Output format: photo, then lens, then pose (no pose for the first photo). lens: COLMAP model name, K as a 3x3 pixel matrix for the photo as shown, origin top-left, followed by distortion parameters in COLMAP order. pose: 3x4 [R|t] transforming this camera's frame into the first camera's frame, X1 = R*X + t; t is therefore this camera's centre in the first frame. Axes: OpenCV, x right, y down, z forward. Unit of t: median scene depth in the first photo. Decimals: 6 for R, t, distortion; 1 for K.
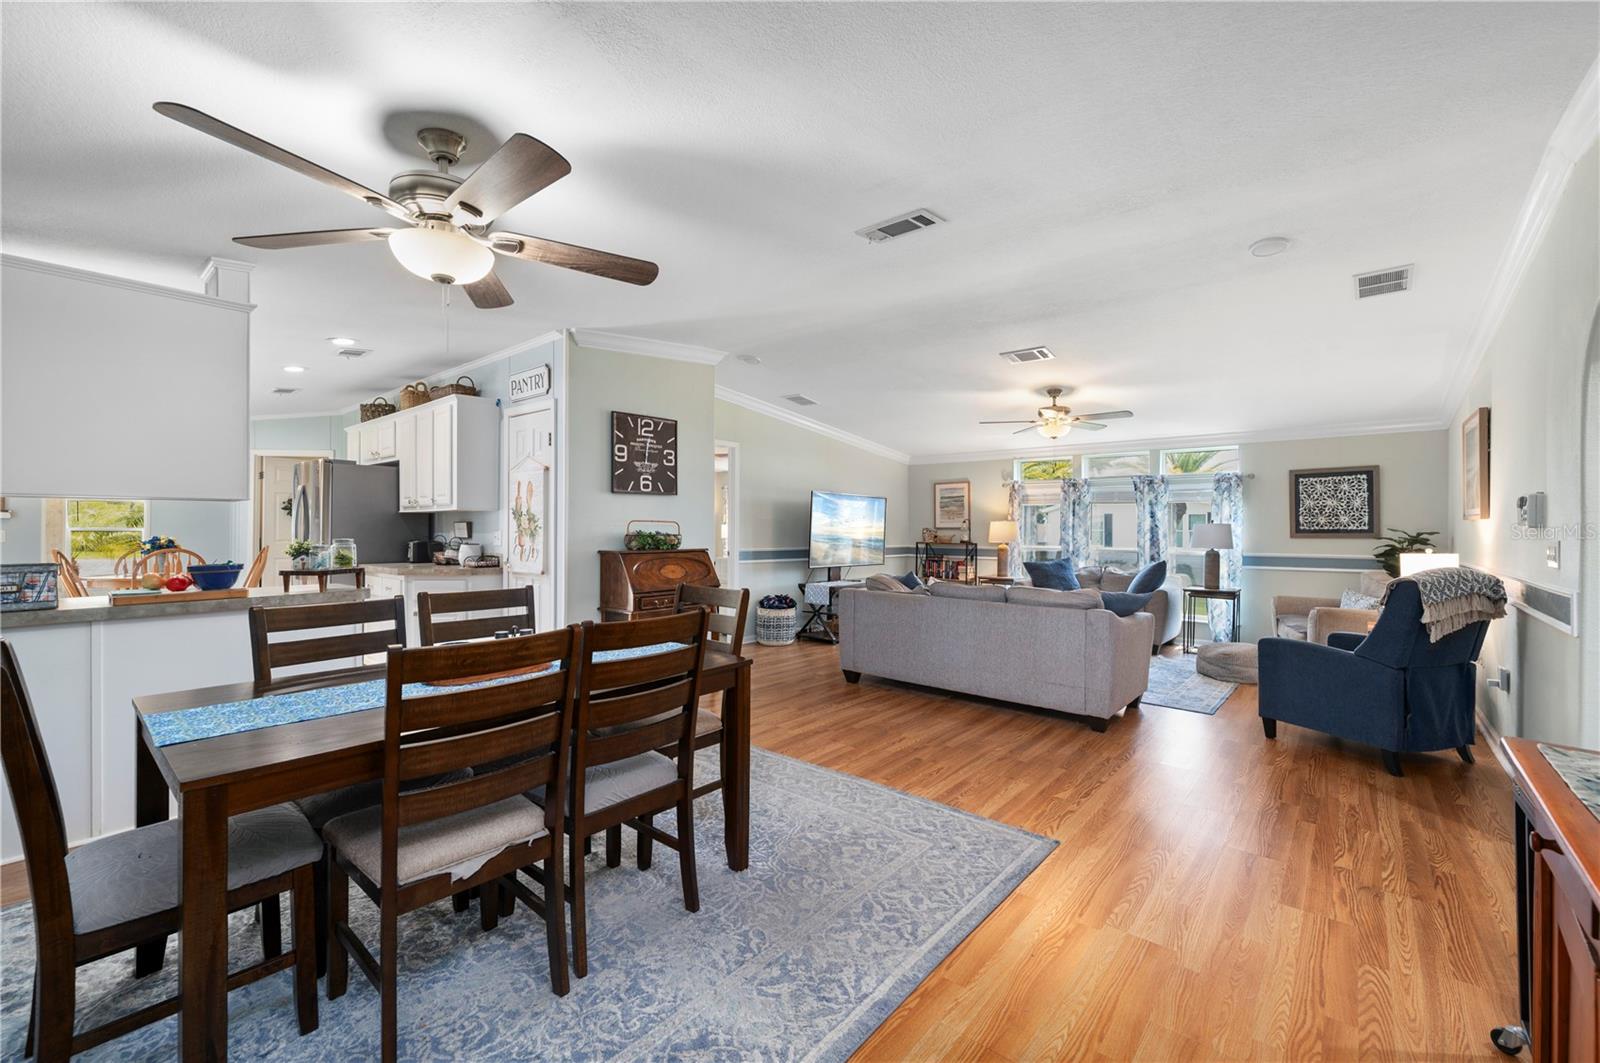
lens RADIAL K [[658.3, 0, 800.4], [0, 658.3, 529.0], [0, 0, 1]] dist [0.000560, 0.000047]
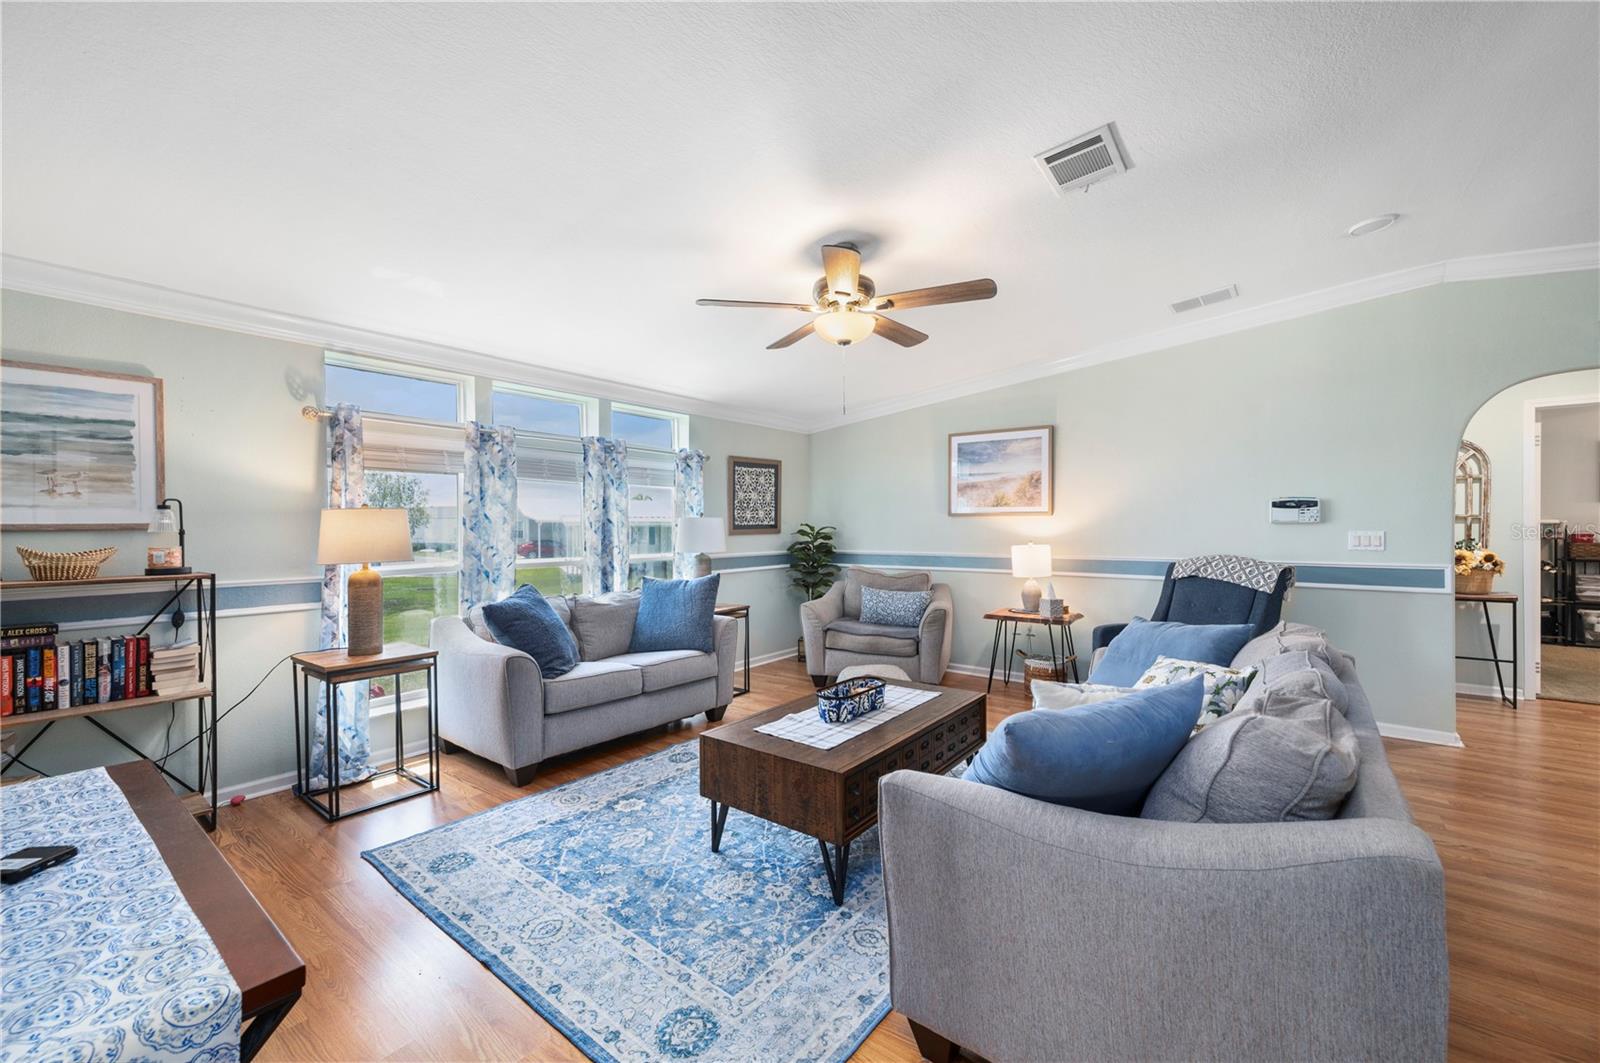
lens RADIAL K [[634.1, 0, 800.0], [0, 634.1, 531.5], [0, 0, 1]] dist [0.001107, 0.000348]
pose [[-0.040352, -0.015132, 0.999071, -0.109007], [0.003576, 0.999877, 0.015288, -0.004231], [-0.999179, 0.004190, -0.040293, 1.216961]]
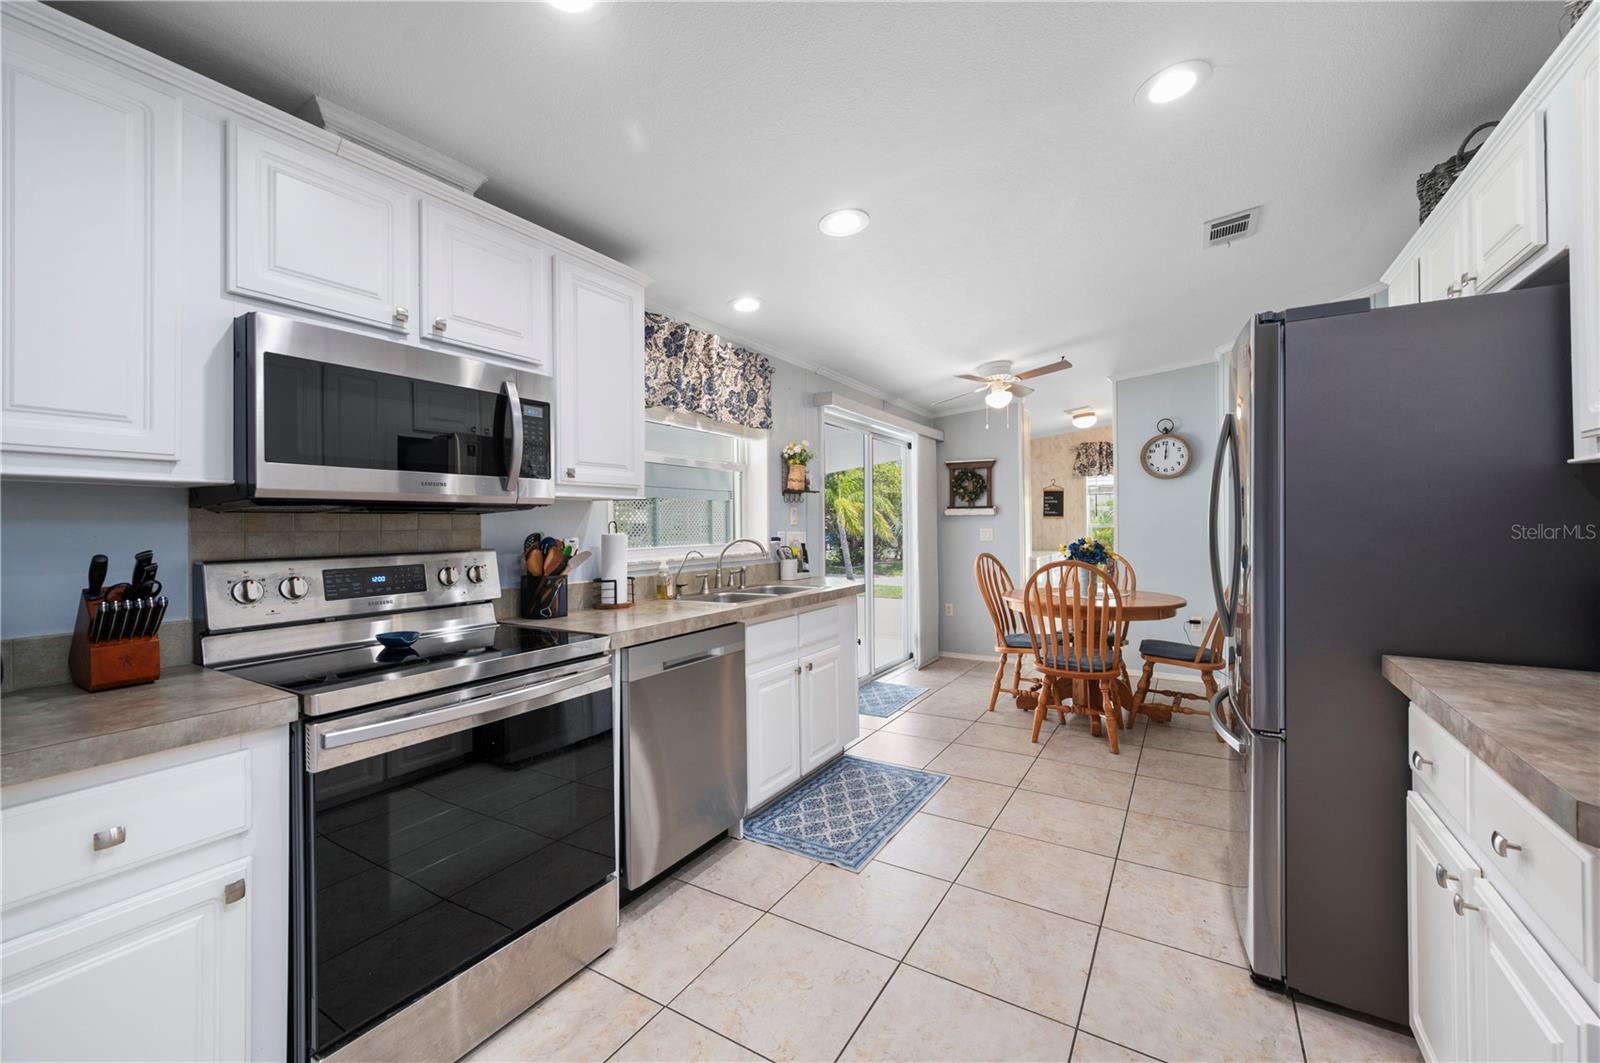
lens RADIAL K [[639.7, 0, 805.1], [0, 639.7, 519.4], [0, 0, 1]] dist [0.001987, 0.000148]
pose [[0.156895, -0.011296, -0.987551, -0.463755], [0.009359, 0.999907, -0.009951, -0.004019], [0.987571, -0.007681, 0.156986, 0.755399]]
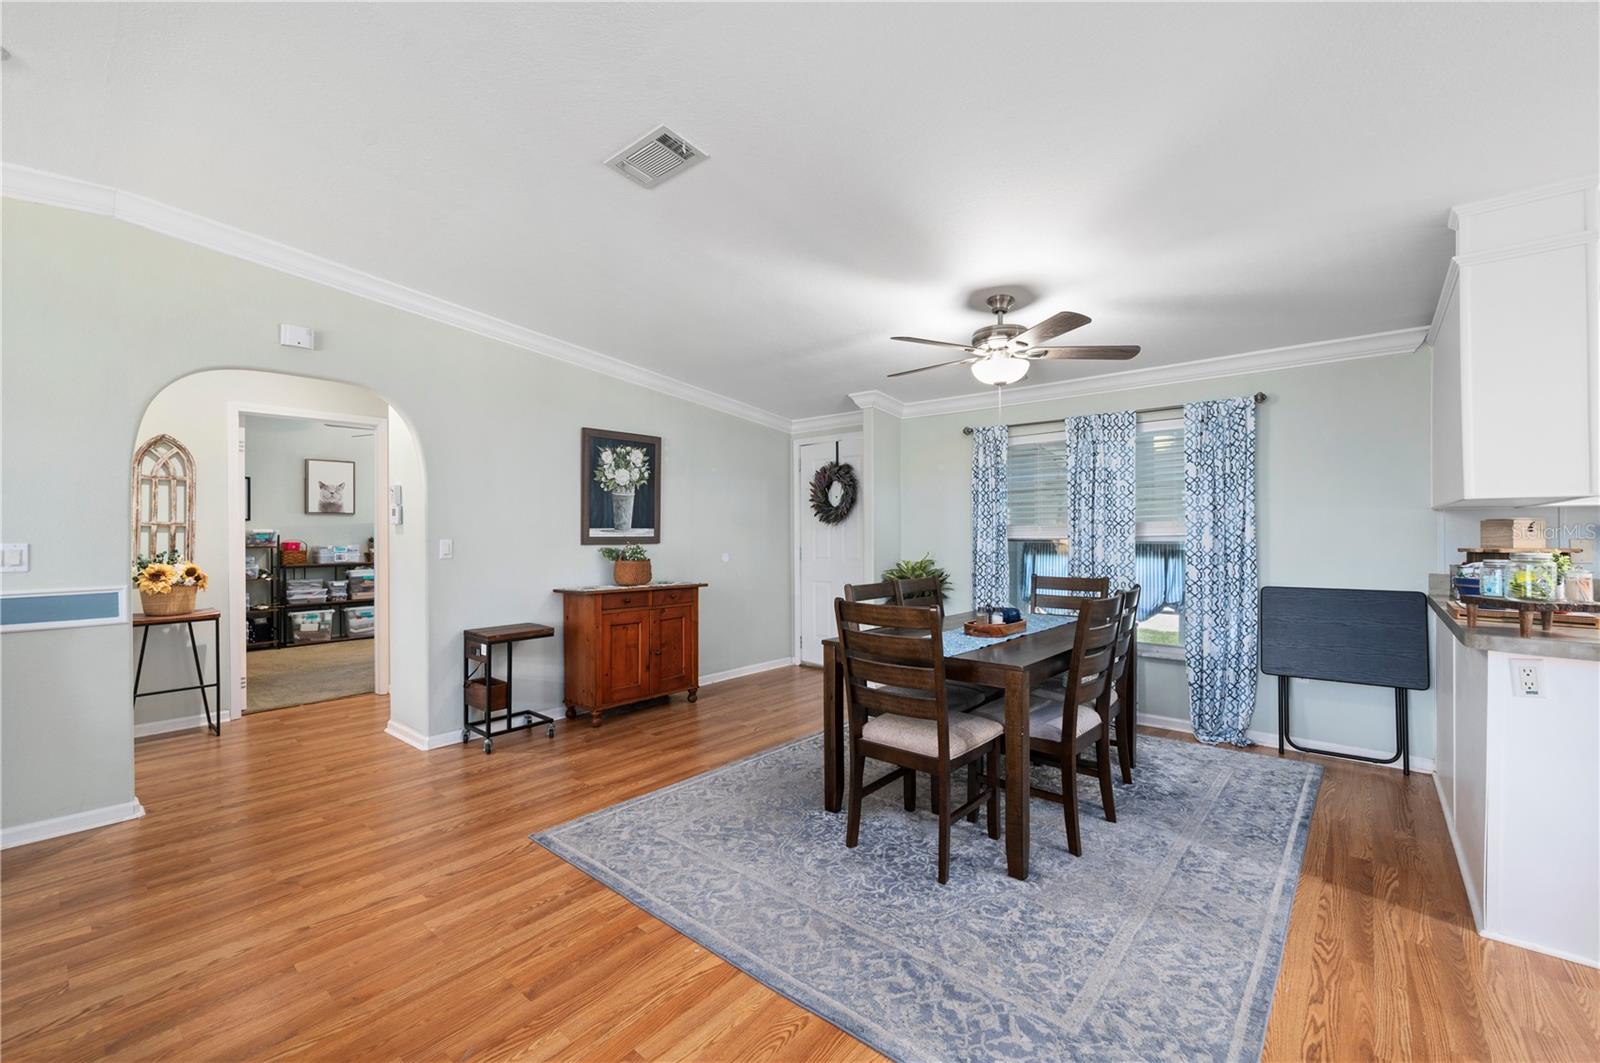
lens RADIAL K [[658.3, 0, 800.4], [0, 658.3, 529.0], [0, 0, 1]] dist [0.000560, 0.000047]
pose [[-0.999977, -0.002041, 0.006486, -0.018637], [-0.002061, 0.999993, -0.003008, -0.001885], [-0.006479, -0.003021, -0.999974, 1.031670]]
